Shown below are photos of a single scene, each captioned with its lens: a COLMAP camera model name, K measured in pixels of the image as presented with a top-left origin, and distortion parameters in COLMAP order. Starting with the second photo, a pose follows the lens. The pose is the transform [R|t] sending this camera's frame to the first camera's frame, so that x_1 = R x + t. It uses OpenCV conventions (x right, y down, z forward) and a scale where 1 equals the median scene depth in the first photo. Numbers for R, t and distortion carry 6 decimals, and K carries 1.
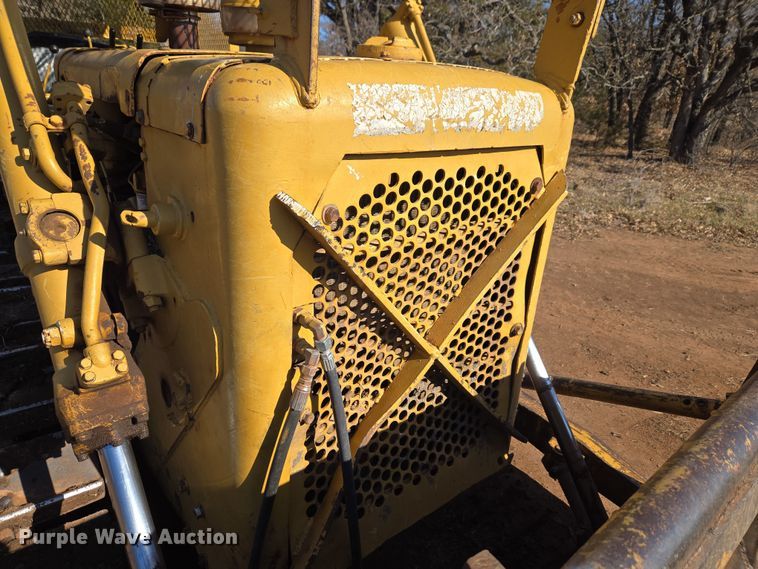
lens RADIAL K [[509.2, 0, 377.2], [0, 509.2, 290.8], [0, 0, 1]] dist [0.069363, -0.060145]
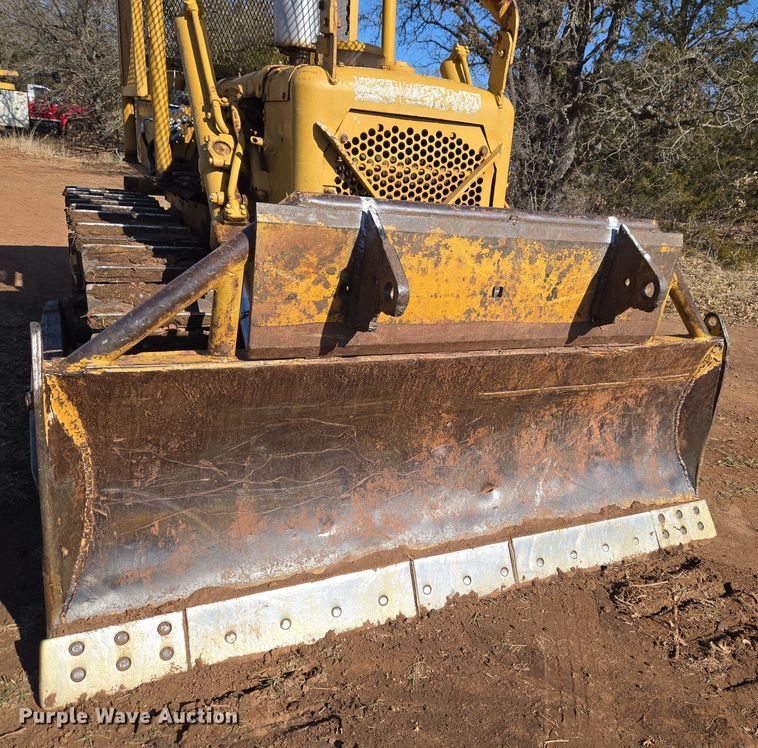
lens RADIAL K [[679.5, 0, 450.8], [0, 679.5, 390.0], [0, 0, 1]] dist [0.099368, -0.095057]
pose [[0.984092, 0.083422, -0.156858, 0.763601], [-0.093546, 0.993907, -0.058295, 0.877251], [0.151039, 0.072041, 0.985899, -1.447835]]
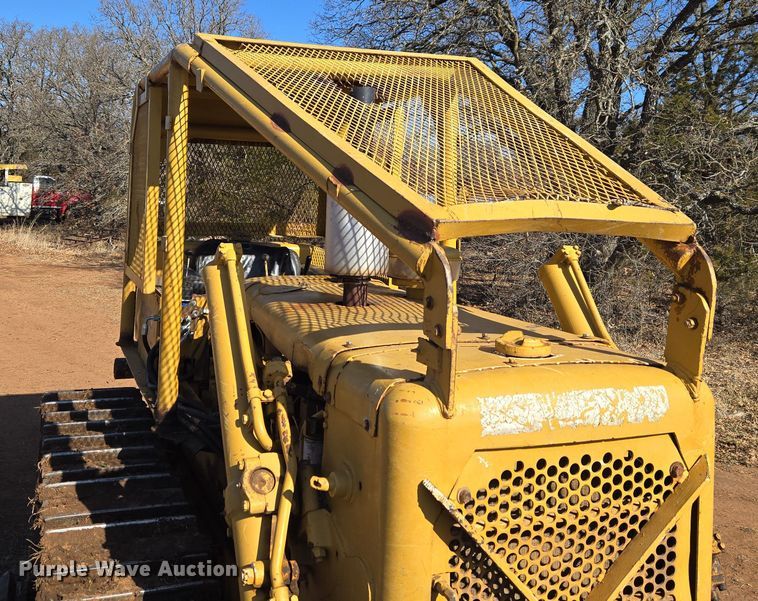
lens RADIAL K [[766.9, 0, 341.4], [0, 766.9, 176.5], [0, 0, 1]] dist [0.069978, -0.055702]
pose [[0.951458, -0.032400, -0.306068, 0.206332], [-0.097274, 0.911815, -0.398914, -0.064184], [0.292002, 0.409322, 0.864402, -0.955408]]
